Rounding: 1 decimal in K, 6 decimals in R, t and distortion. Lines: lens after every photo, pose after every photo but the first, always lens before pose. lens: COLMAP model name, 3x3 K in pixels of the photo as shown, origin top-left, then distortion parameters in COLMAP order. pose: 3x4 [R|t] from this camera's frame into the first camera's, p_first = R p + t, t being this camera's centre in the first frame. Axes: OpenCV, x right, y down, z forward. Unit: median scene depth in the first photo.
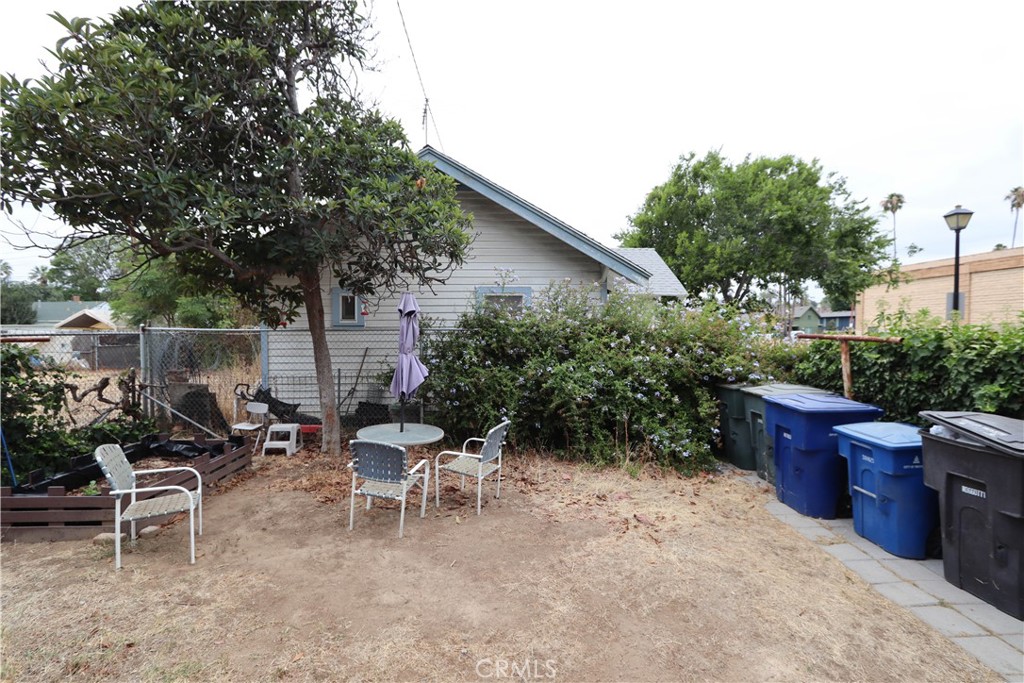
lens RADIAL K [[470.6, 0, 509.7], [0, 470.6, 346.0], [0, 0, 1]] dist [-0.017213, 0.001171]
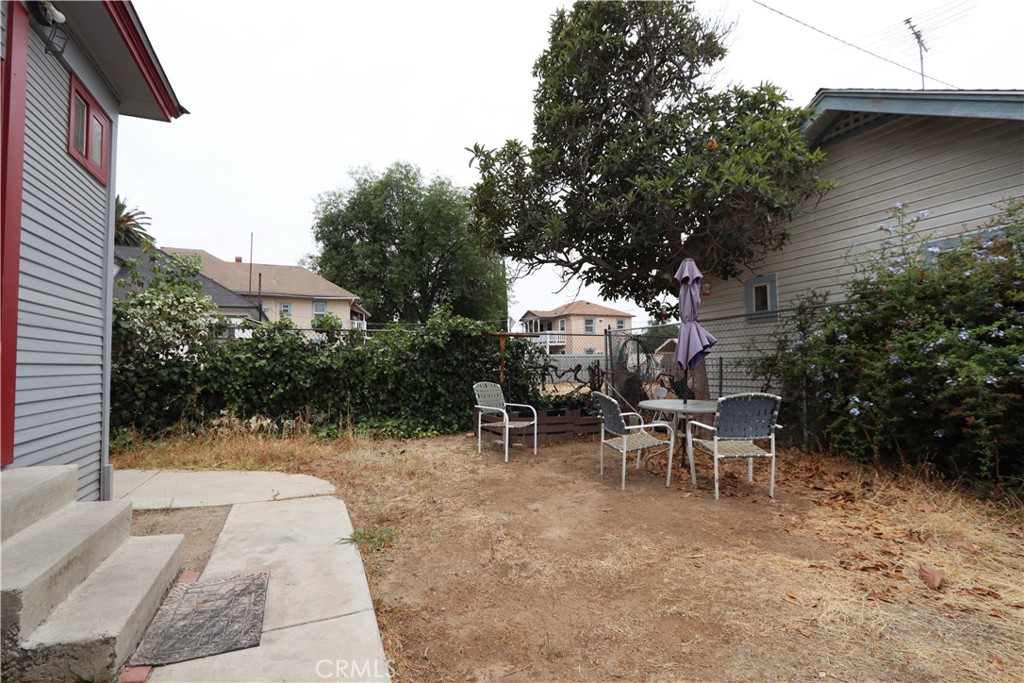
lens RADIAL K [[470.6, 0, 509.7], [0, 470.6, 346.0], [0, 0, 1]] dist [-0.017213, 0.001171]
pose [[0.380405, -0.045914, -0.923679, 0.552361], [-0.019784, 0.998134, -0.057762, 0.131236], [0.924608, 0.040247, 0.378787, 0.306008]]
